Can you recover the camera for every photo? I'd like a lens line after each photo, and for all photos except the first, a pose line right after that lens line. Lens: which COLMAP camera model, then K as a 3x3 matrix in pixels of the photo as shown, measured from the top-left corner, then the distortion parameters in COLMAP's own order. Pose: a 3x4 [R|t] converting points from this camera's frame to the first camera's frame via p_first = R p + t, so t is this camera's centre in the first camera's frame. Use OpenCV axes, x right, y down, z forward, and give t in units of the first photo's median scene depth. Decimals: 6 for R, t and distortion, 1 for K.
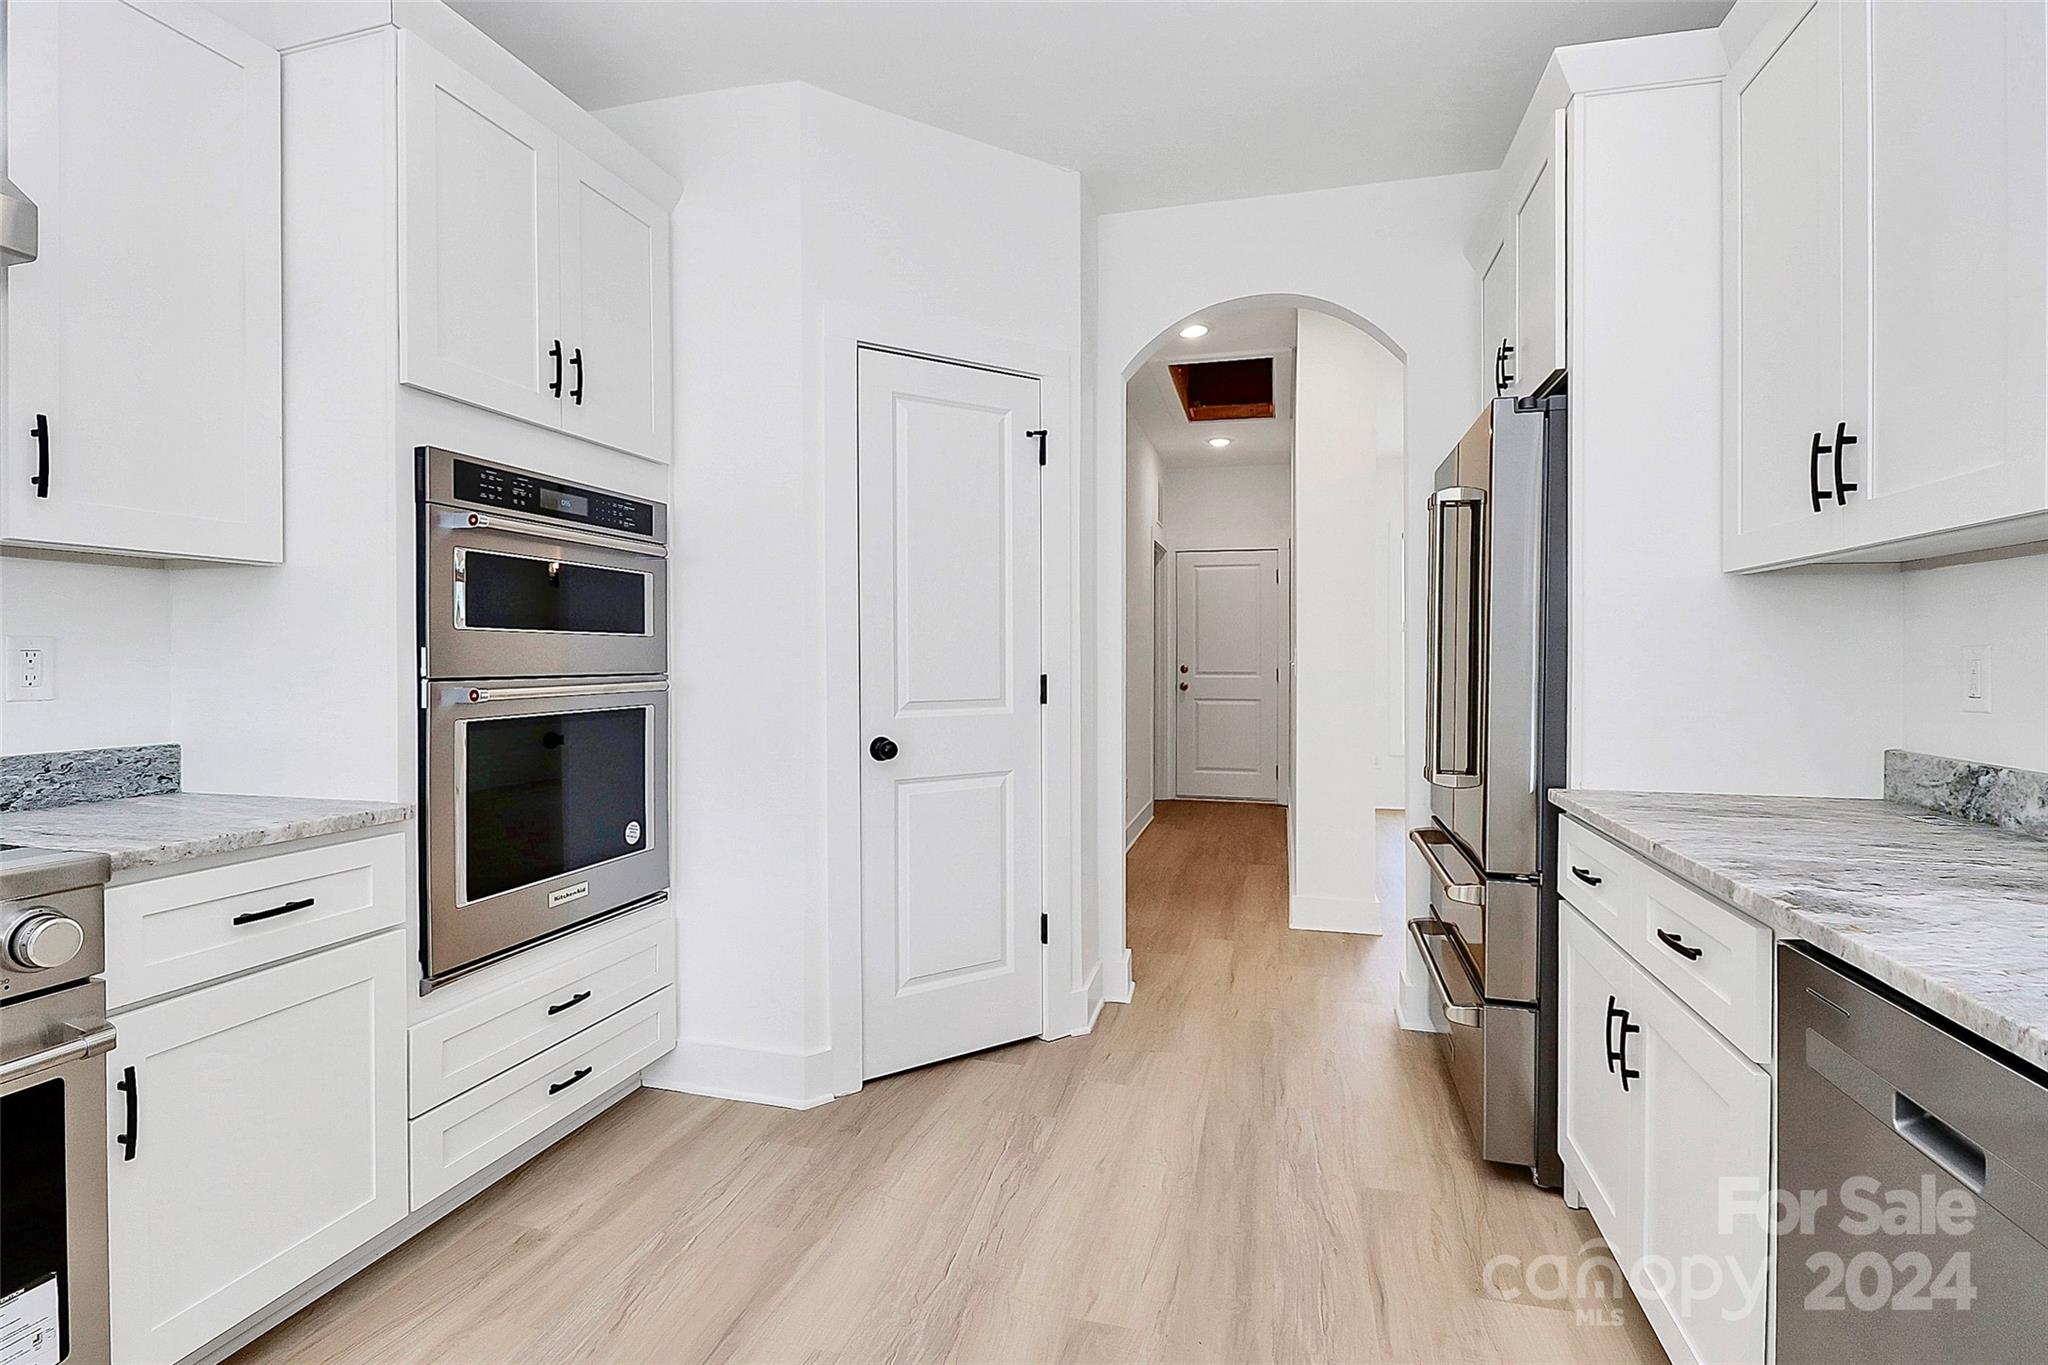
lens RADIAL K [[979.6, 0, 1015.0], [0, 979.6, 641.1], [0, 0, 1]] dist [0.000885, -0.009957]
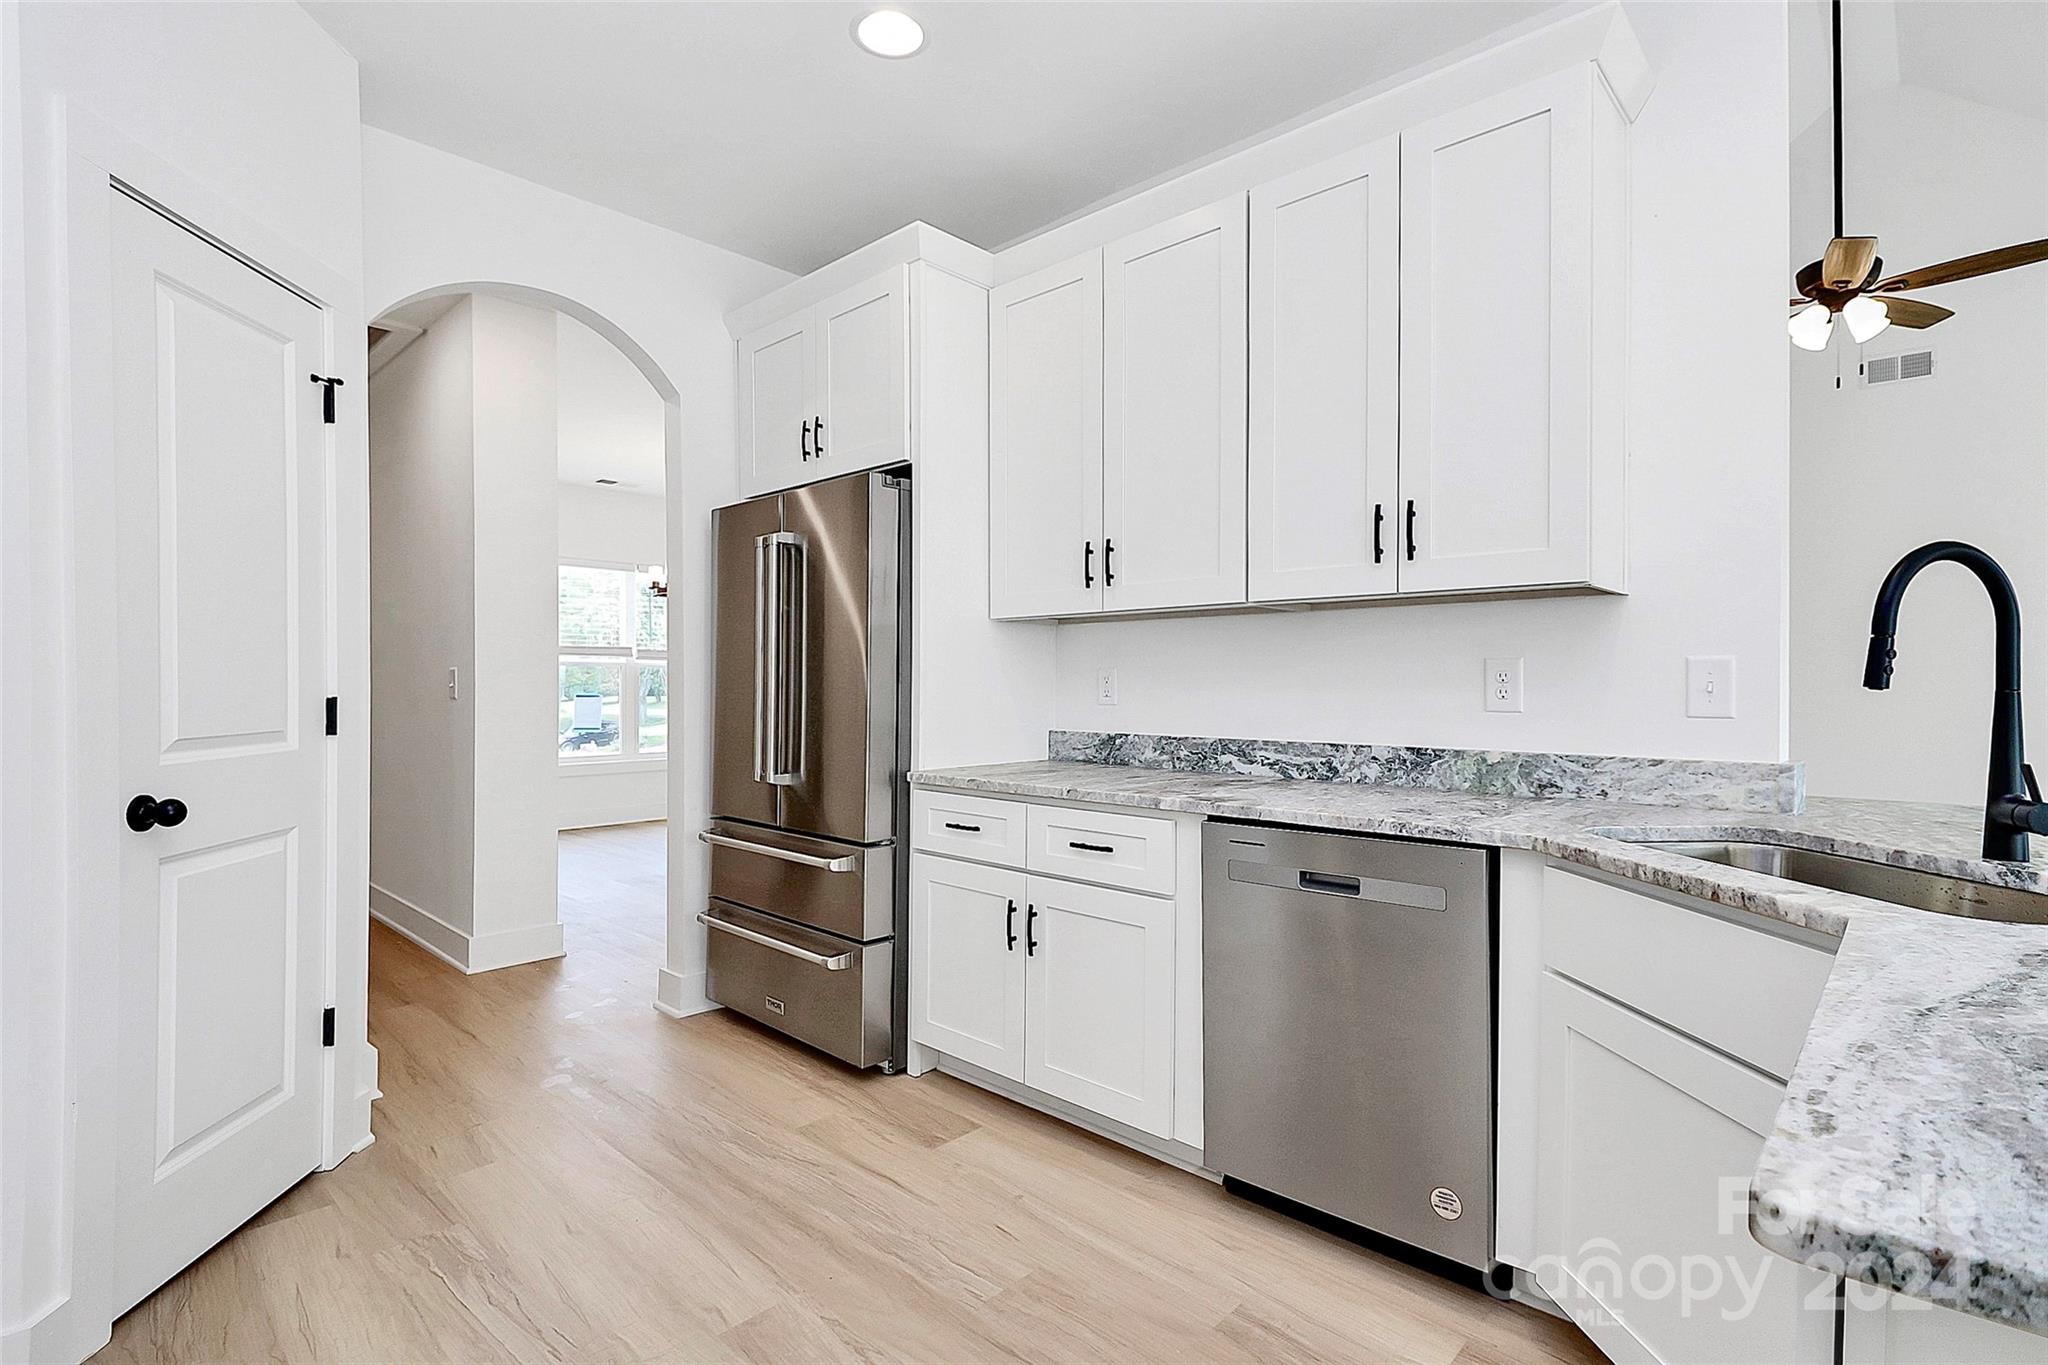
lens RADIAL K [[982.6, 0, 1038.0], [0, 982.6, 680.2], [0, 0, 1]] dist [-0.000872, -0.001461]
pose [[0.460217, -0.000244, 0.887806, -0.572223], [-0.011704, 0.999911, 0.006341, 0.013808], [-0.887729, -0.013309, 0.460173, 0.221441]]
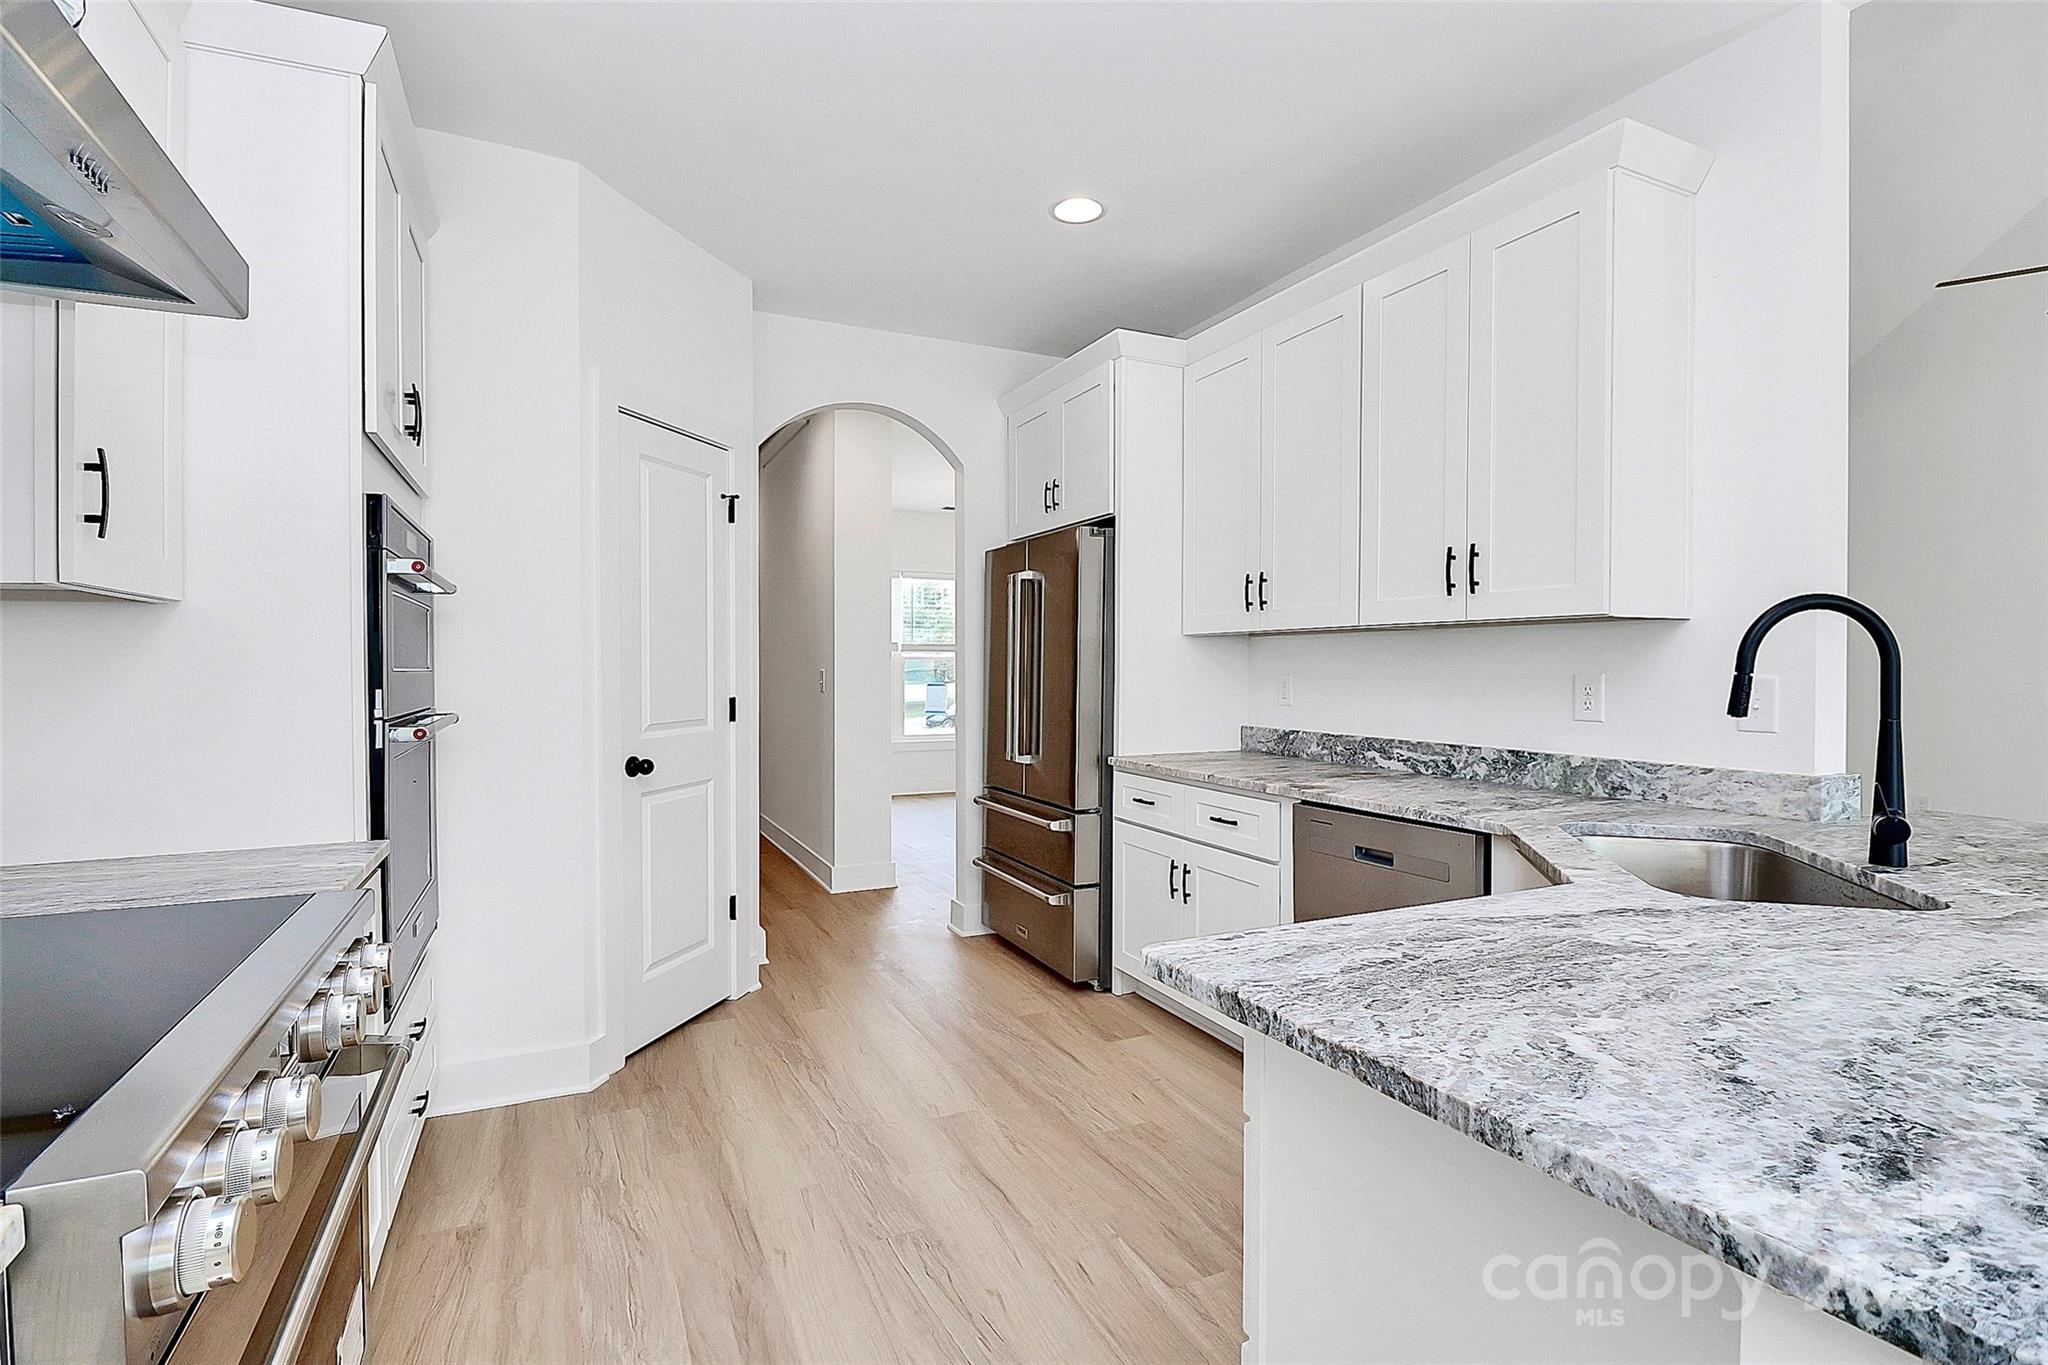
lens RADIAL K [[974.8, 0, 1026.8], [0, 974.8, 665.1], [0, 0, 1]] dist [-0.001580, -0.000870]
pose [[0.753649, -0.003226, 0.657269, -0.697990], [-0.005888, 0.999915, 0.011658, -0.031239], [-0.657250, -0.012656, 0.753566, -0.200605]]
